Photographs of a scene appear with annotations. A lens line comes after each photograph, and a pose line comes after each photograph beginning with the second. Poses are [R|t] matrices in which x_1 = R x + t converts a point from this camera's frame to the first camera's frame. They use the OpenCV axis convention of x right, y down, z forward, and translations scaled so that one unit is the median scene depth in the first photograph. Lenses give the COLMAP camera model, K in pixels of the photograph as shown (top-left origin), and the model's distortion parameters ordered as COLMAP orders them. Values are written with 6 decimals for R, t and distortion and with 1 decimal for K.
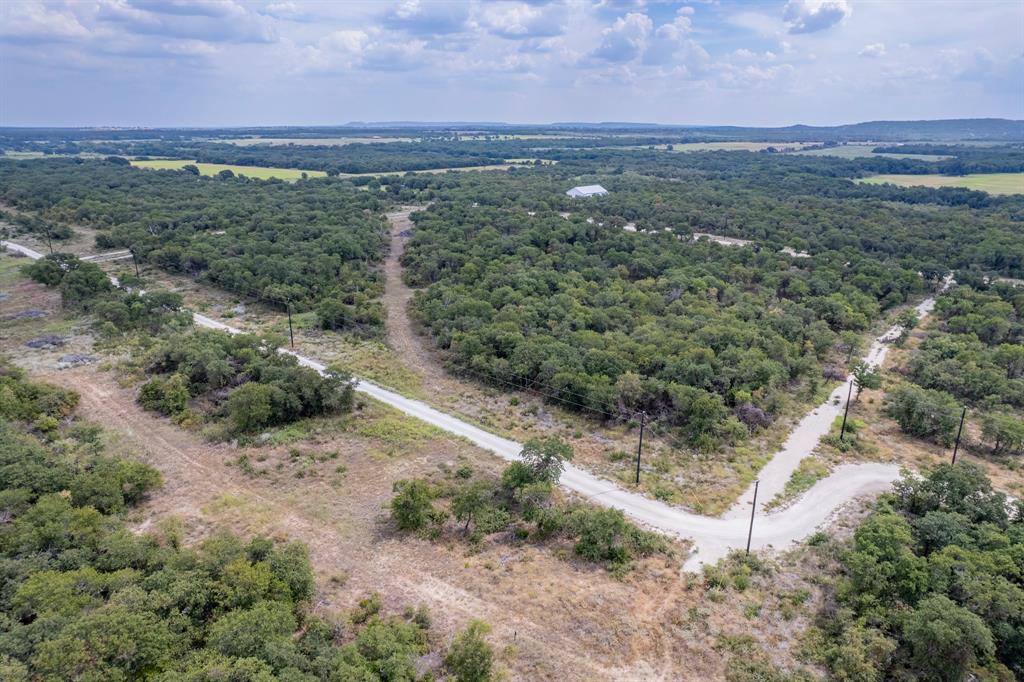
lens RADIAL K [[659.3, 0, 524.4], [0, 659.3, 341.7], [0, 0, 1]] dist [-0.067163, 0.060534]
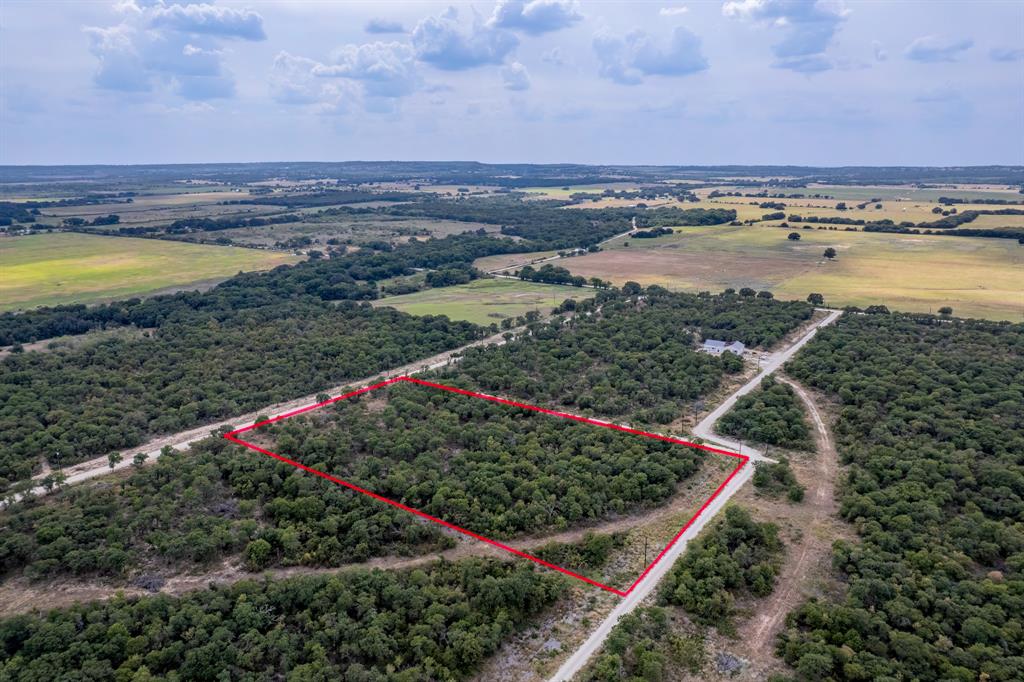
lens RADIAL K [[659.3, 0, 524.4], [0, 659.3, 341.7], [0, 0, 1]] dist [-0.067163, 0.060534]
pose [[-0.070722, -0.270954, 0.959991, -2.136361], [0.317075, 0.906378, 0.279181, -1.245159], [-0.945760, 0.324133, 0.021811, 1.472192]]
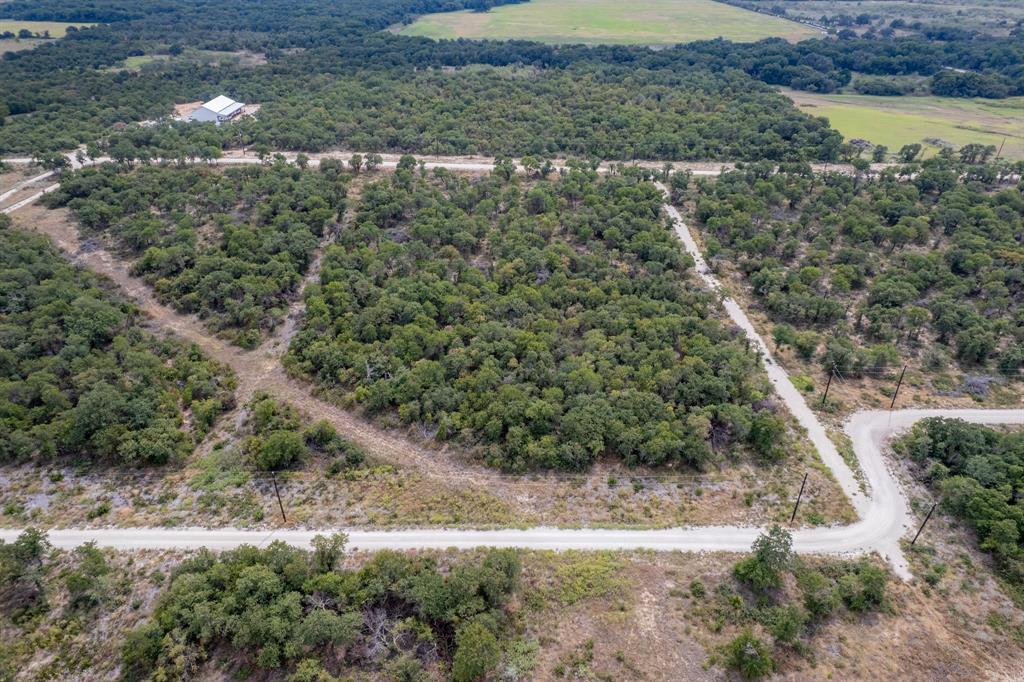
lens RADIAL K [[659.3, 0, 524.4], [0, 659.3, 341.7], [0, 0, 1]] dist [-0.067163, 0.060534]
pose [[0.754536, -0.350731, 0.554673, -0.687516], [0.206508, 0.929163, 0.306611, -0.512436], [-0.622920, -0.116805, 0.773516, 0.356212]]
